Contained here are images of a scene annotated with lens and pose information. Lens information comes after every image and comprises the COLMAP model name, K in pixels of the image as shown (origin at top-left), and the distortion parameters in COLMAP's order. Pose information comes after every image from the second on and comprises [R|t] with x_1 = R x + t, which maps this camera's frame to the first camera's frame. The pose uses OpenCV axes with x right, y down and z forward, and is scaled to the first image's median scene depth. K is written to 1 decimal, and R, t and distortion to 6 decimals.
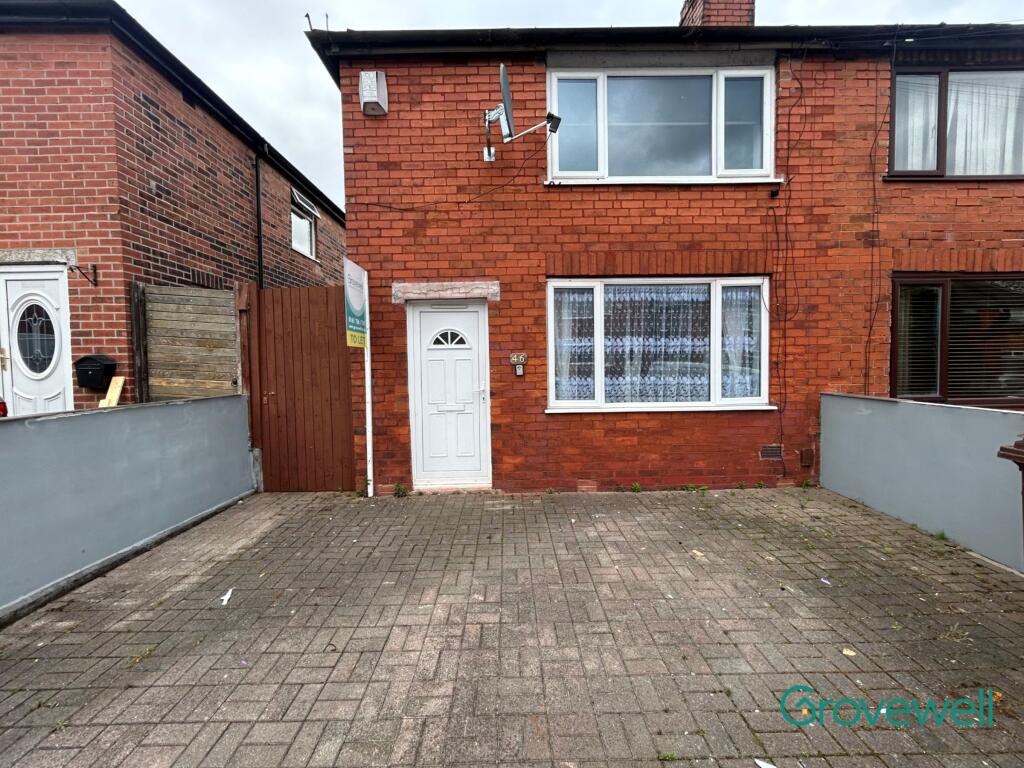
lens RADIAL K [[414.9, 0, 511.0], [0, 414.9, 382.8], [0, 0, 1]] dist [-0.003305, 0.000822]
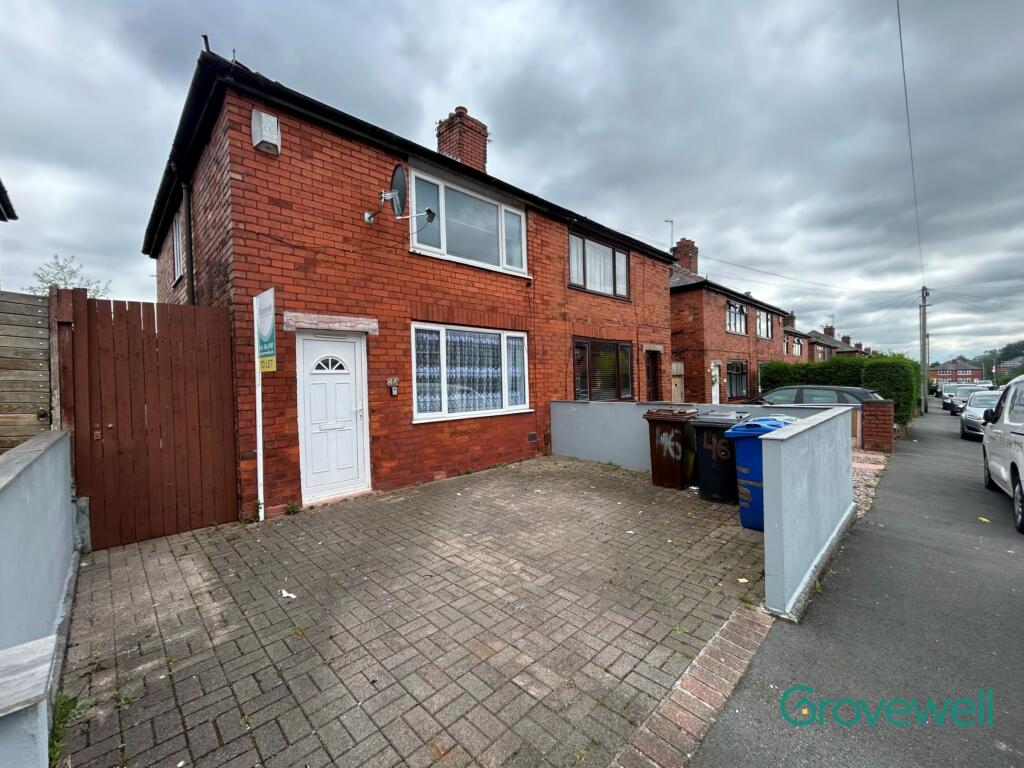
lens RADIAL K [[414.9, 0, 510.0], [0, 414.9, 382.8], [0, 0, 1]] dist [-0.003305, 0.000822]
pose [[0.719606, -0.006669, 0.694350, -0.606534], [0.045805, 0.998232, -0.037884, 0.008339], [-0.692870, 0.059066, 0.718639, -0.152293]]
